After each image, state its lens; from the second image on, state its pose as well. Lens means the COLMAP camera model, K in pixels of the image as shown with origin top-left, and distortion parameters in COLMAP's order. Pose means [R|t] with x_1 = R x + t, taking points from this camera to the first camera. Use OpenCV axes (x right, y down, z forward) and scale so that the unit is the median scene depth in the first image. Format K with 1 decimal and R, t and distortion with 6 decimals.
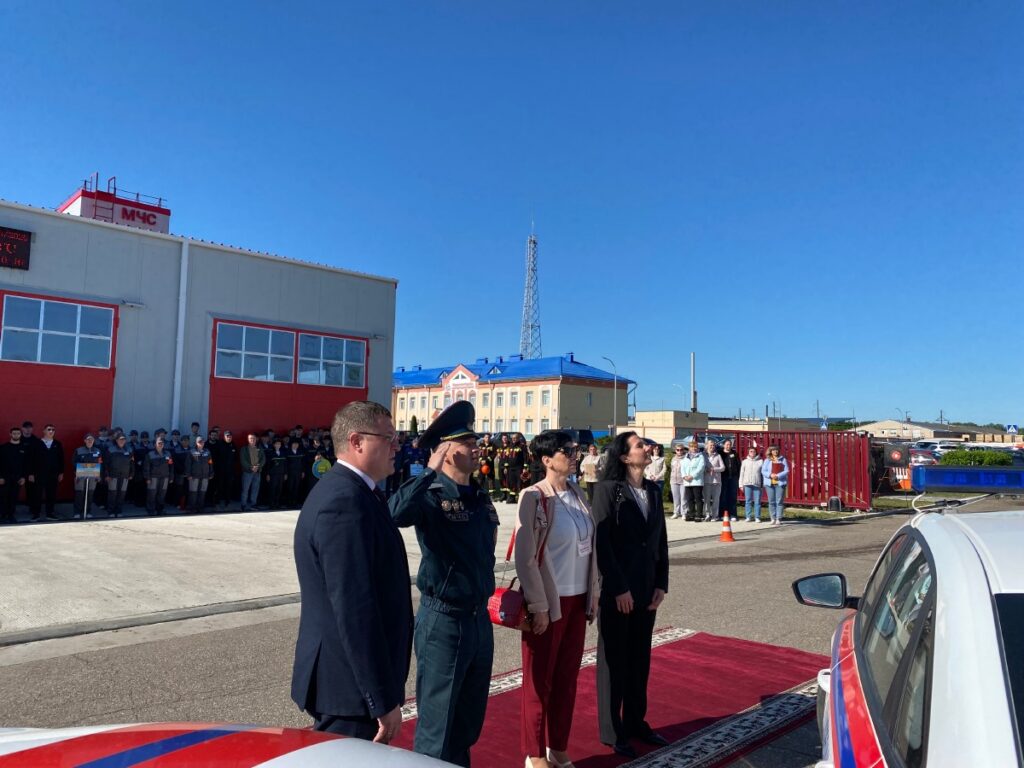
lens RADIAL K [[765.6, 0, 513.2], [0, 765.6, 381.8], [0, 0, 1]] dist [0.040596, -0.007949]
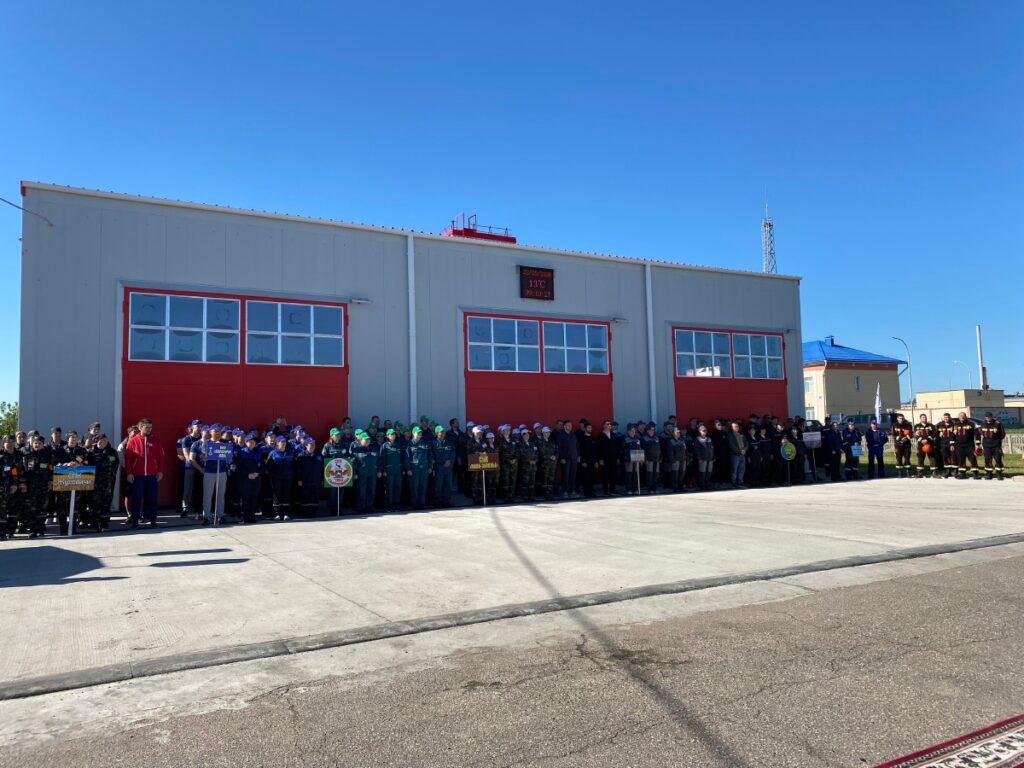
lens RADIAL K [[765.6, 0, 512.7], [0, 765.6, 386.4], [0, 0, 1]] dist [0.040596, -0.007949]
pose [[0.962215, -0.062735, -0.264964, -0.313888], [0.065148, 0.997876, 0.000321, -0.007612], [0.264381, -0.017571, 0.964258, -0.182881]]
